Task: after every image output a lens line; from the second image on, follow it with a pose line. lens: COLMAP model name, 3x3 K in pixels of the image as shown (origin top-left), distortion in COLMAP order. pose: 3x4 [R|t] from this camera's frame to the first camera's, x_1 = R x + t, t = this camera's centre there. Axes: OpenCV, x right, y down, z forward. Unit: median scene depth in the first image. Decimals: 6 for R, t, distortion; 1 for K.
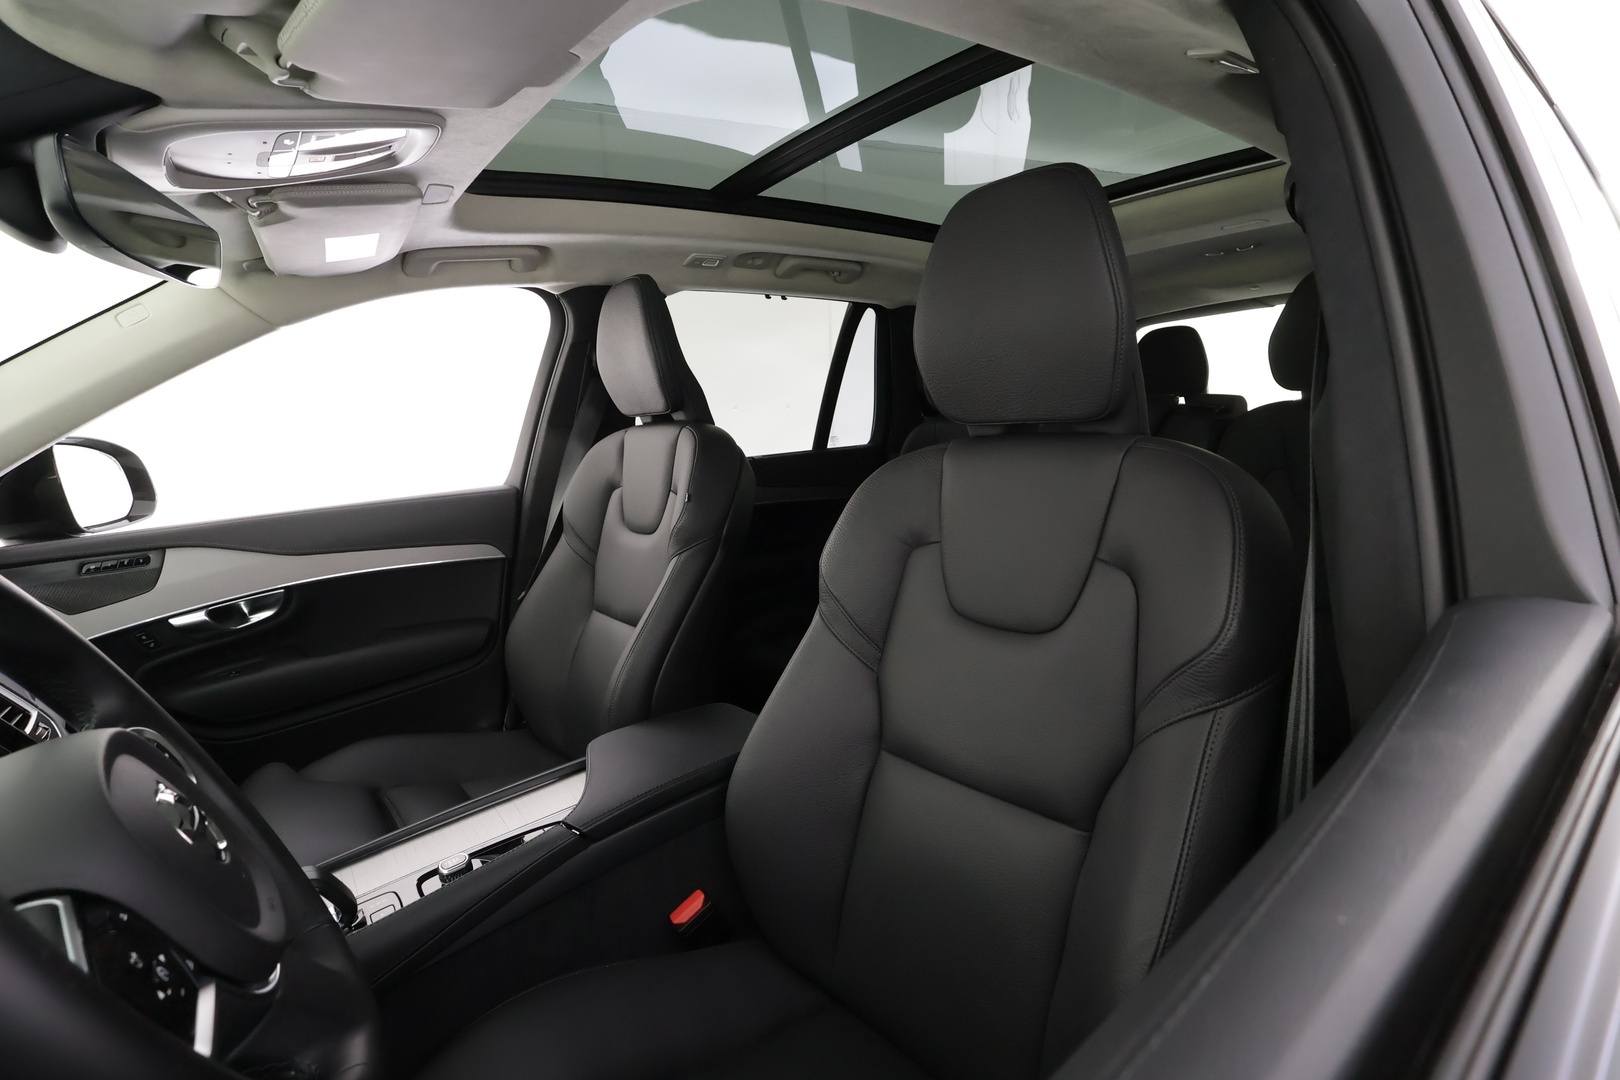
lens RADIAL K [[749.0, 0, 810.0], [0, 749.0, 540.0], [0, 0, 1]] dist [0.002212, 0.000444]
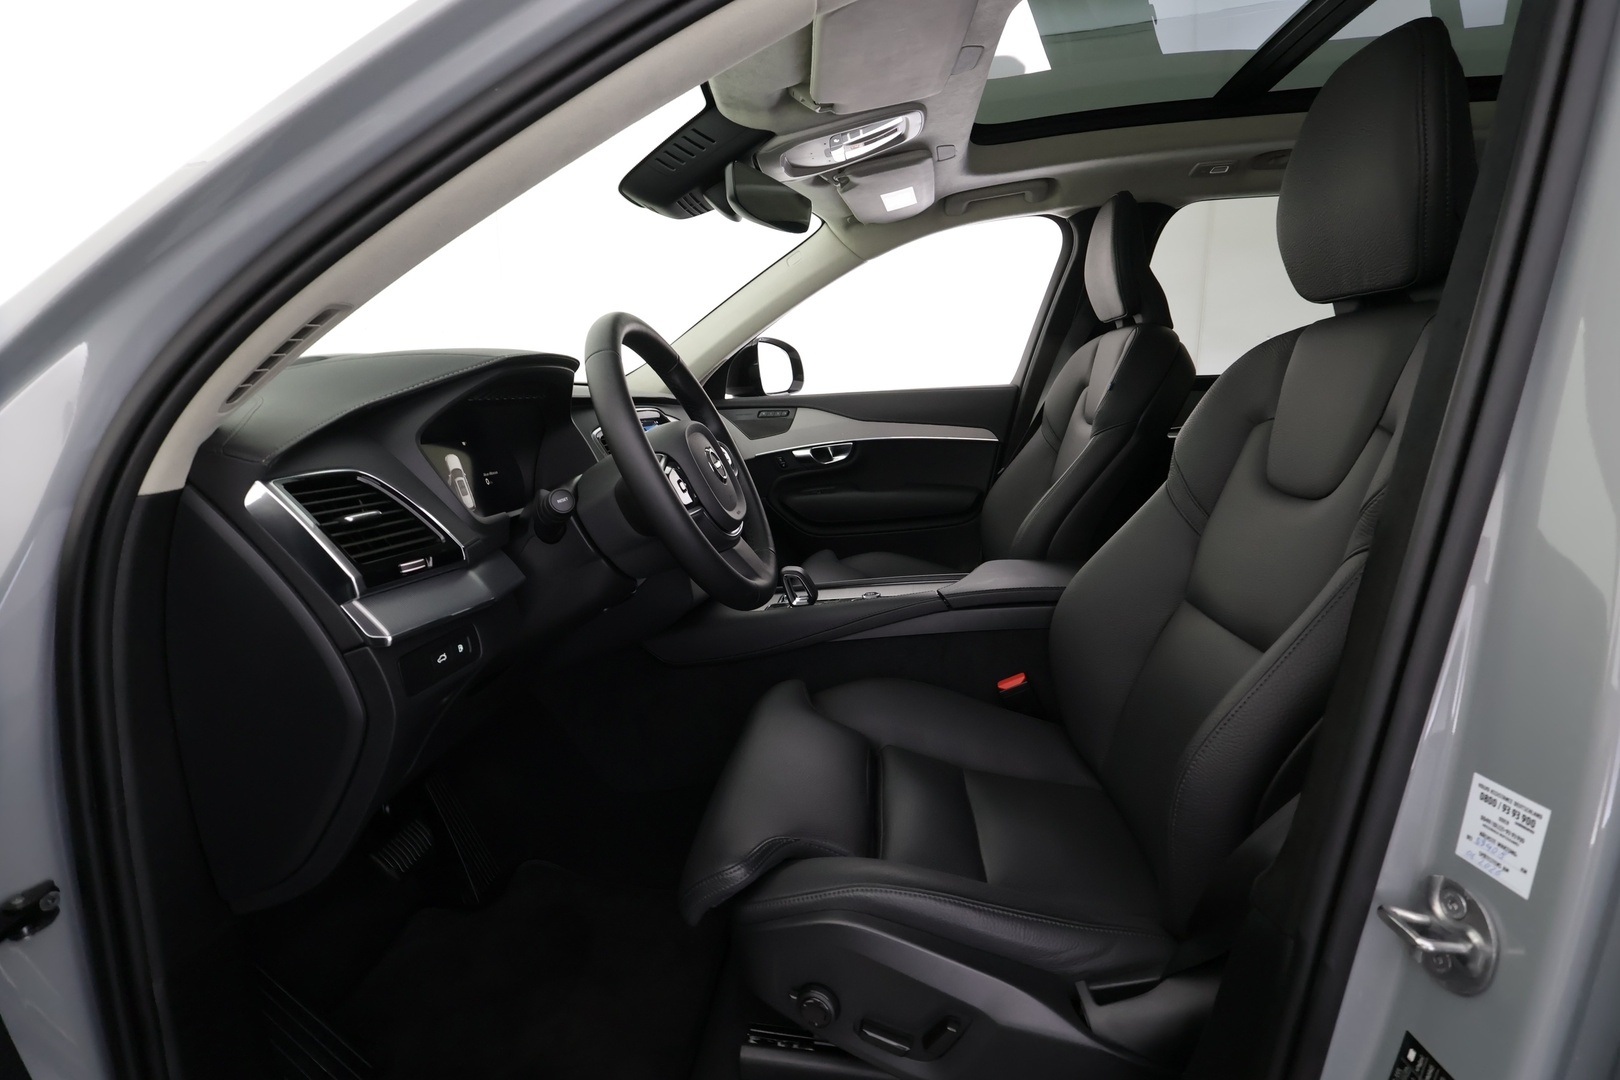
lens RADIAL K [[749.0, 0, 810.0], [0, 749.0, 540.0], [0, 0, 1]] dist [0.002212, 0.000444]
pose [[0.711618, 0.183487, -0.678184, 0.342420], [-0.131477, 0.983020, 0.128003, 0.091432], [0.690155, -0.001923, 0.723659, -0.167506]]
